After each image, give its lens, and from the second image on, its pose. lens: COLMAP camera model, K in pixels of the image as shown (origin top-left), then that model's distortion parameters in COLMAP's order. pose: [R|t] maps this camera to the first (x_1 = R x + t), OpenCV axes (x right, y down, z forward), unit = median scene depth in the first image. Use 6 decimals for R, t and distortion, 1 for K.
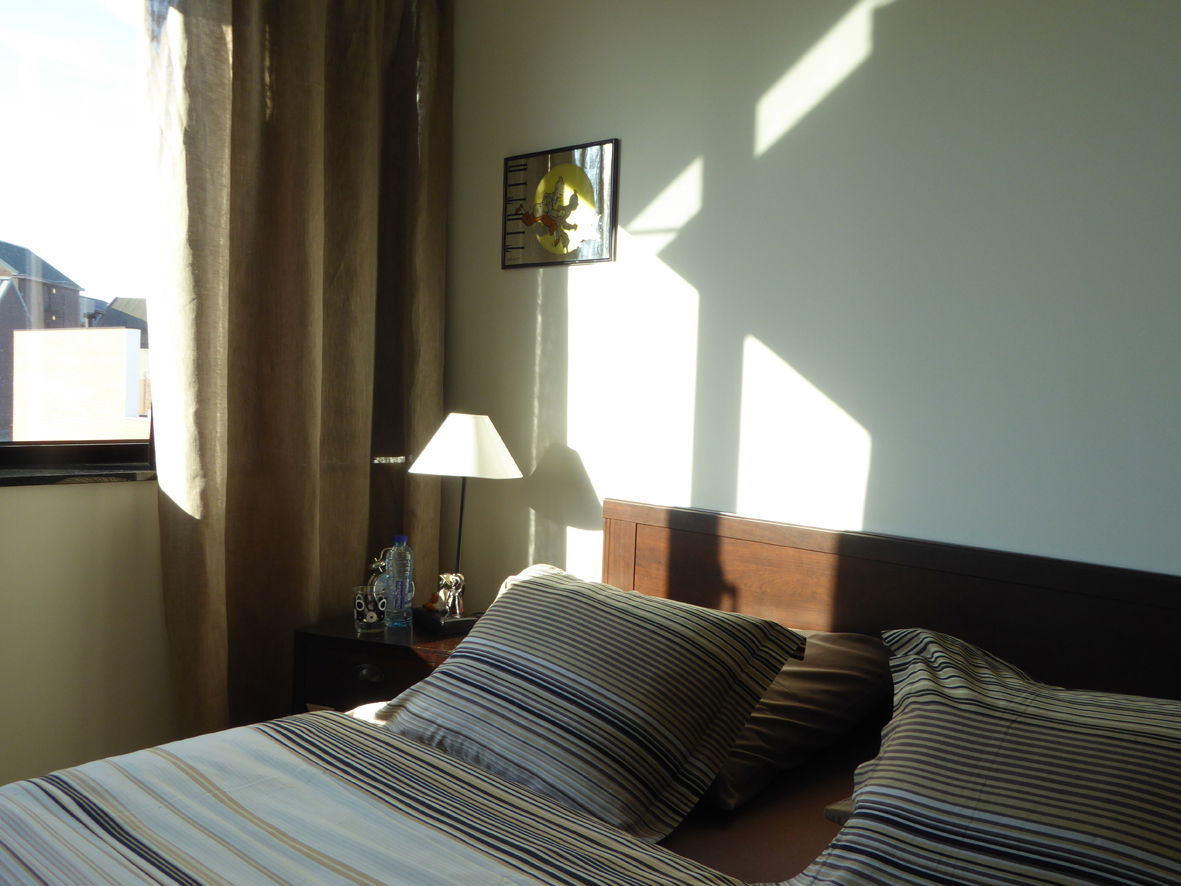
lens RADIAL K [[1065.4, 0, 590.5], [0, 1065.4, 441.2], [0, 0, 1]] dist [0.012519, 0.015159]
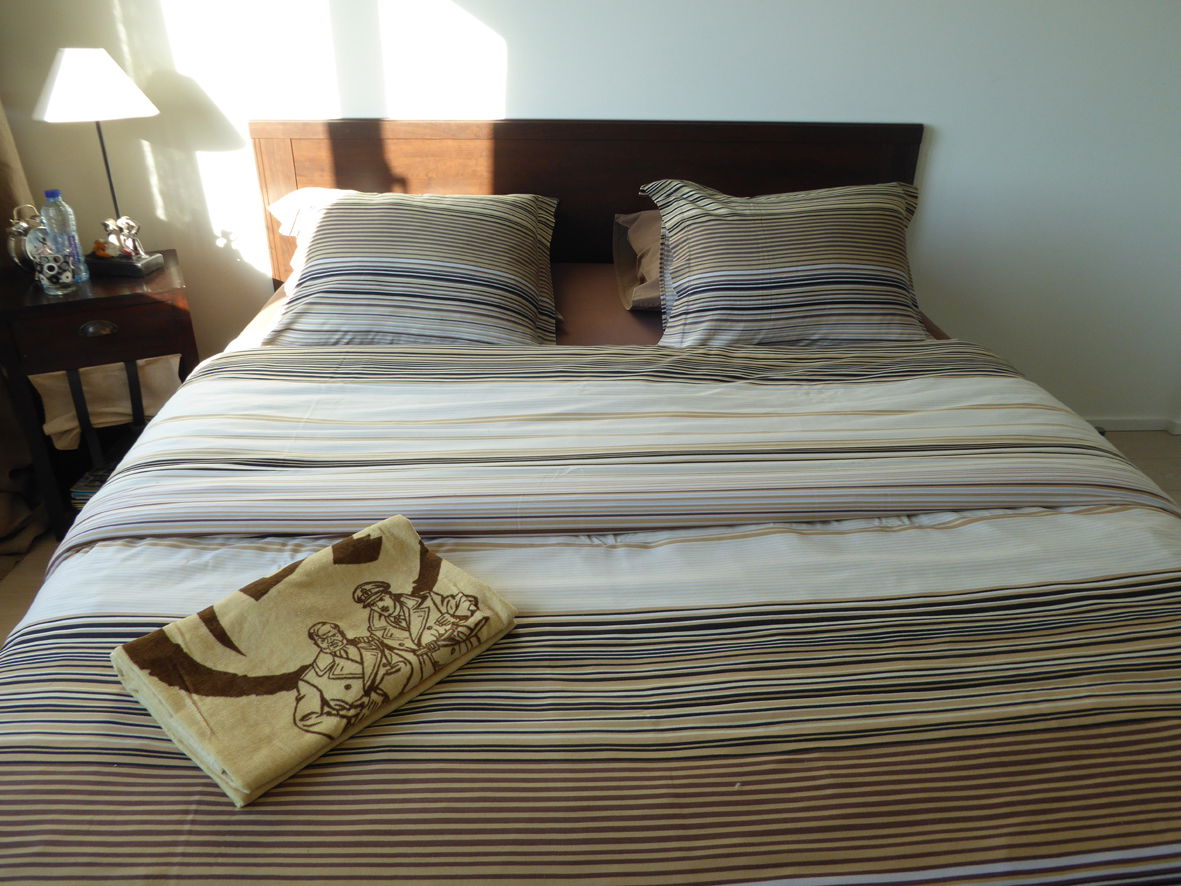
lens RADIAL K [[893.6, 0, 589.8], [0, 893.6, 444.0], [0, 0, 1]] dist [-0.001977, 0.002321]
pose [[0.708448, -0.368008, 0.602222, -0.495138], [0.058902, 0.881146, 0.469162, -0.076390], [-0.703301, -0.296904, 0.645922, 0.056813]]
